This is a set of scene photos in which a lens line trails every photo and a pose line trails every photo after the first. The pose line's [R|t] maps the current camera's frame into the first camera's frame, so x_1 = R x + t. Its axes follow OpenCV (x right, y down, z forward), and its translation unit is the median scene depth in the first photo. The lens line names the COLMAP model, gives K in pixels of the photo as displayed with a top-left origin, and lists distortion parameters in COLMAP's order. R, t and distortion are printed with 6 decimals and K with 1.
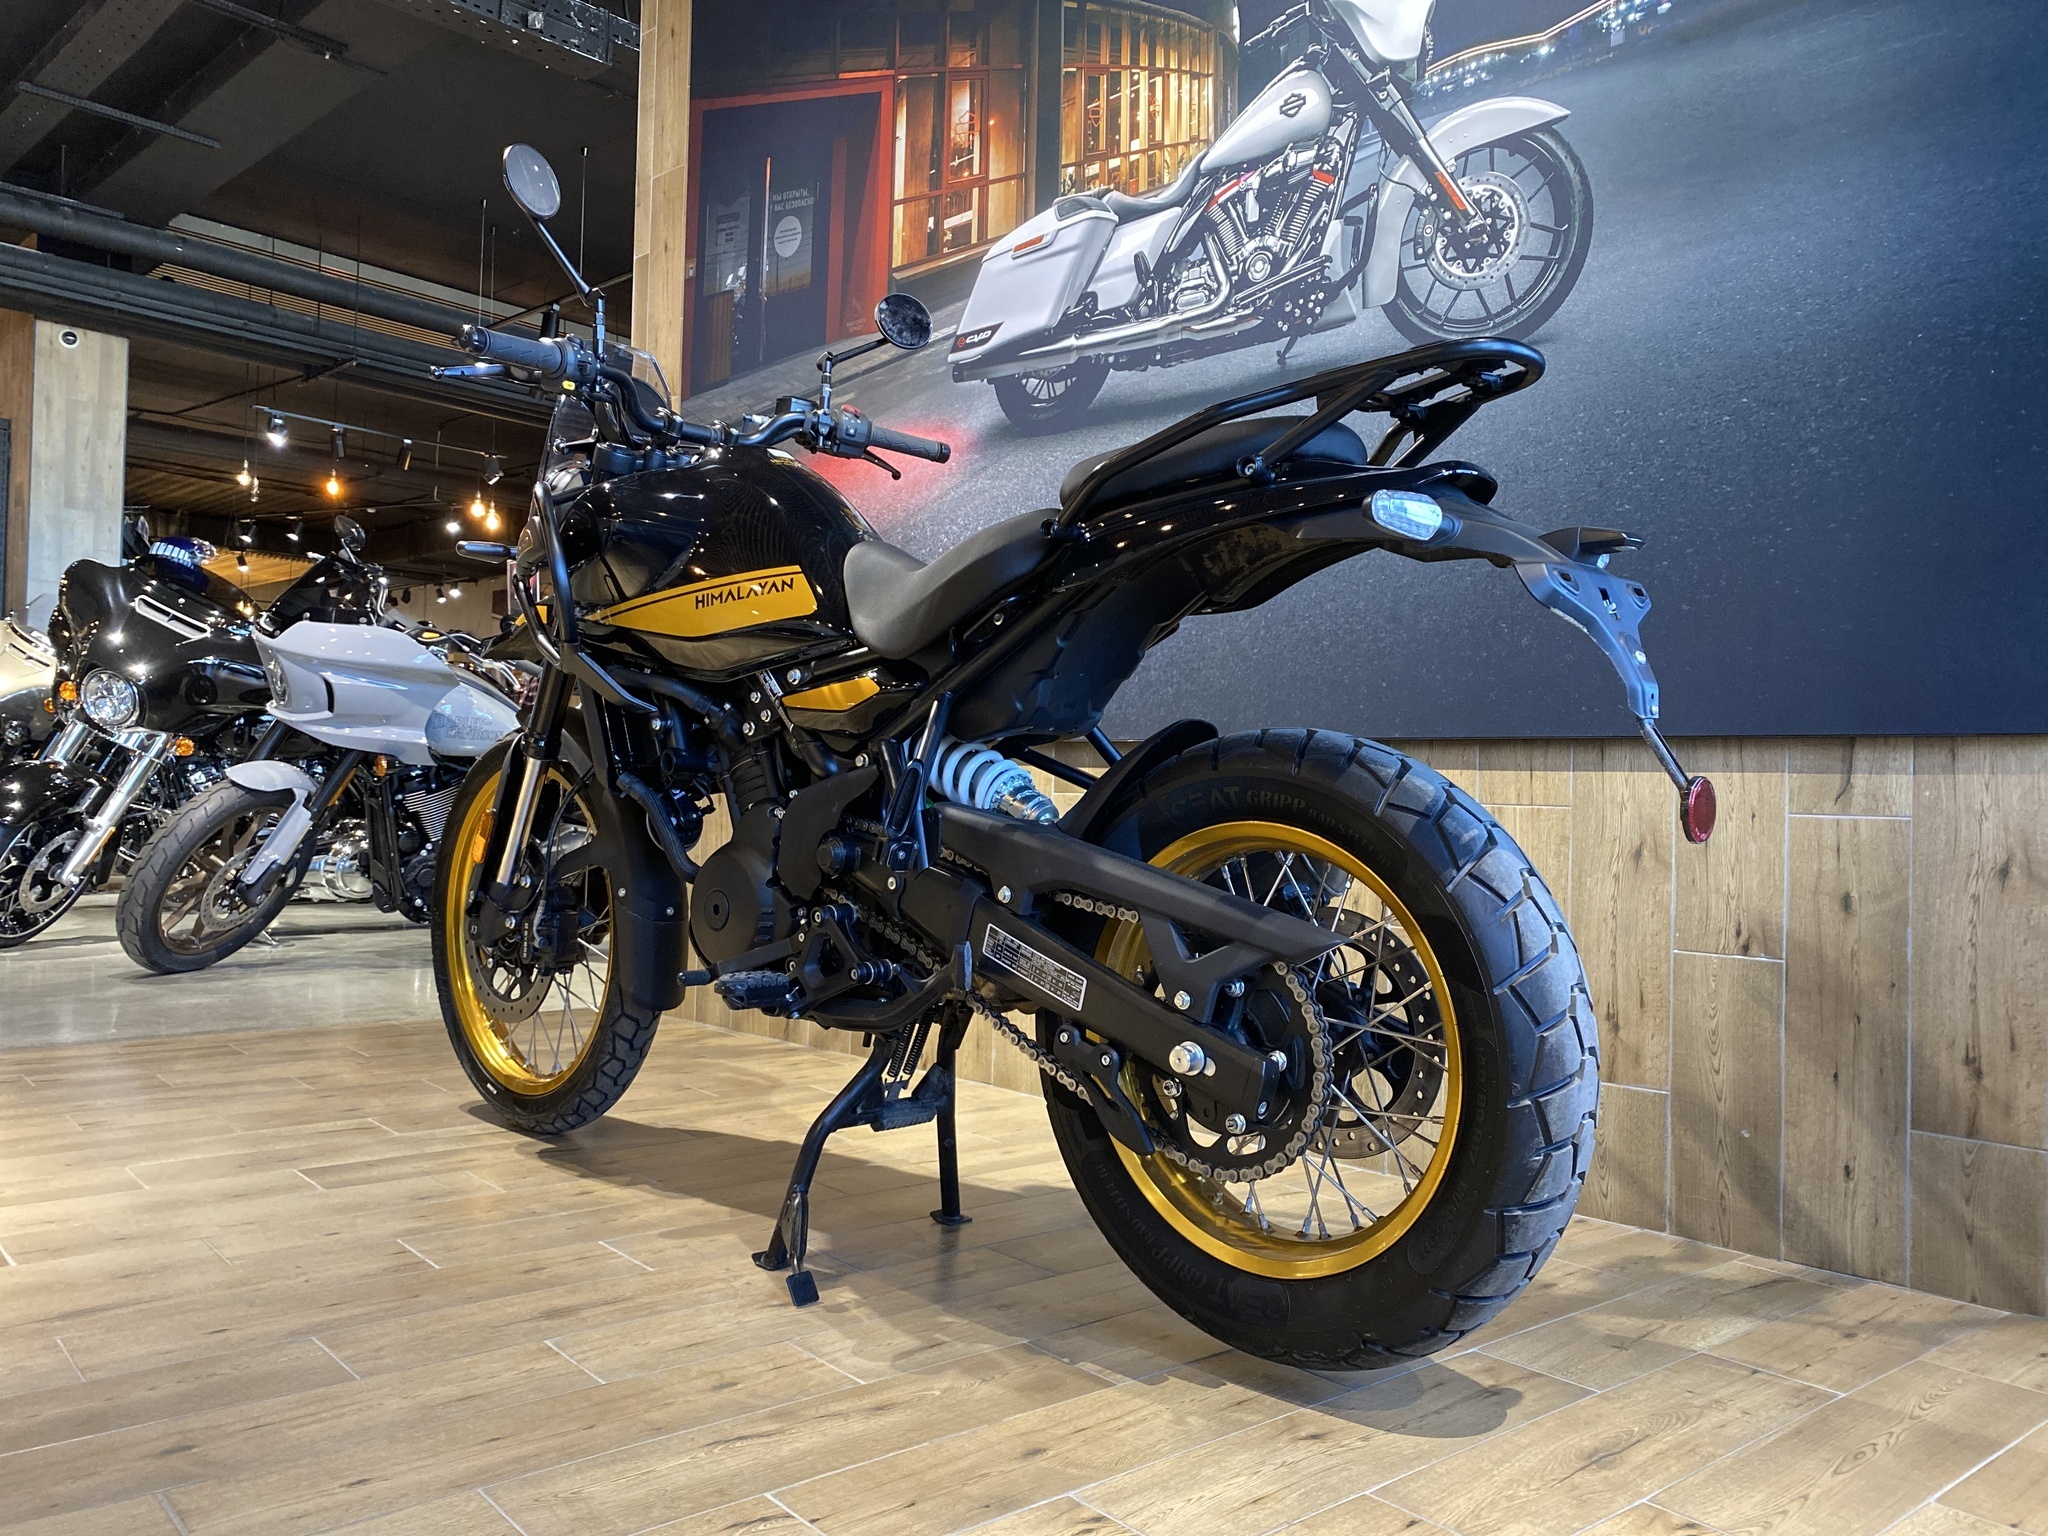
lens RADIAL K [[1567.9, 0, 1013.4], [0, 1567.9, 762.2], [0, 0, 1]] dist [0.017096, -0.006370]
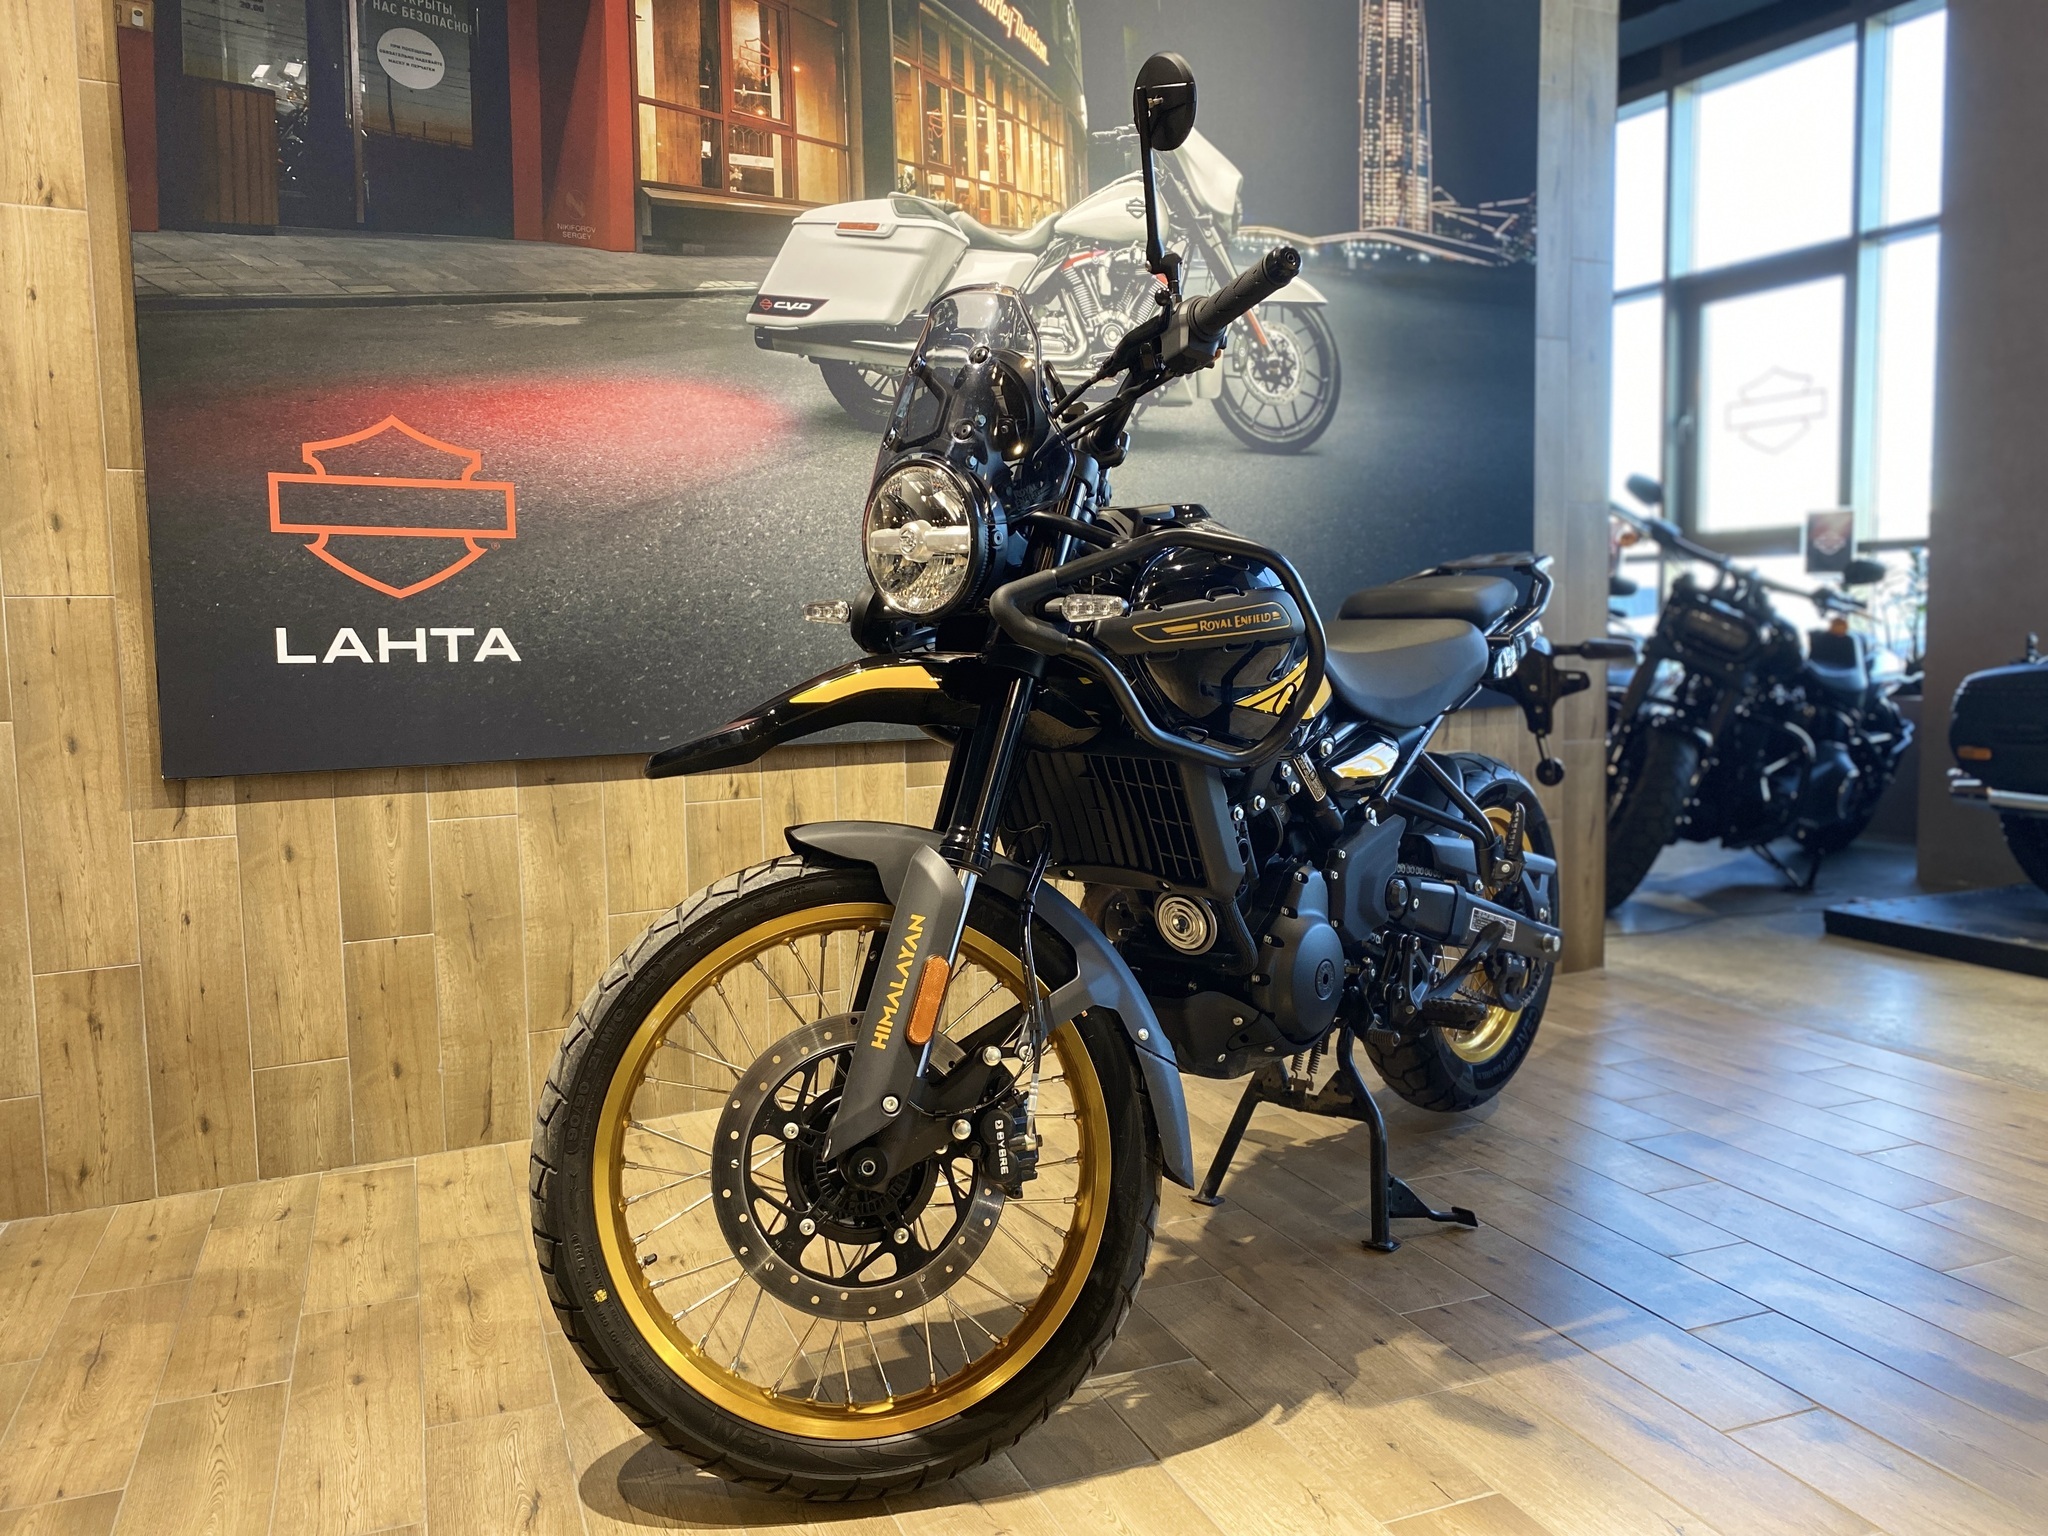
lens RADIAL K [[1567.9, 0, 1017.4], [0, 1567.9, 760.7], [0, 0, 1]] dist [0.017096, -0.006370]
pose [[0.316721, -0.117137, 0.941258, -0.997311], [0.008080, 0.992642, 0.120813, -0.132681], [-0.948484, -0.030659, 0.315337, 0.654254]]
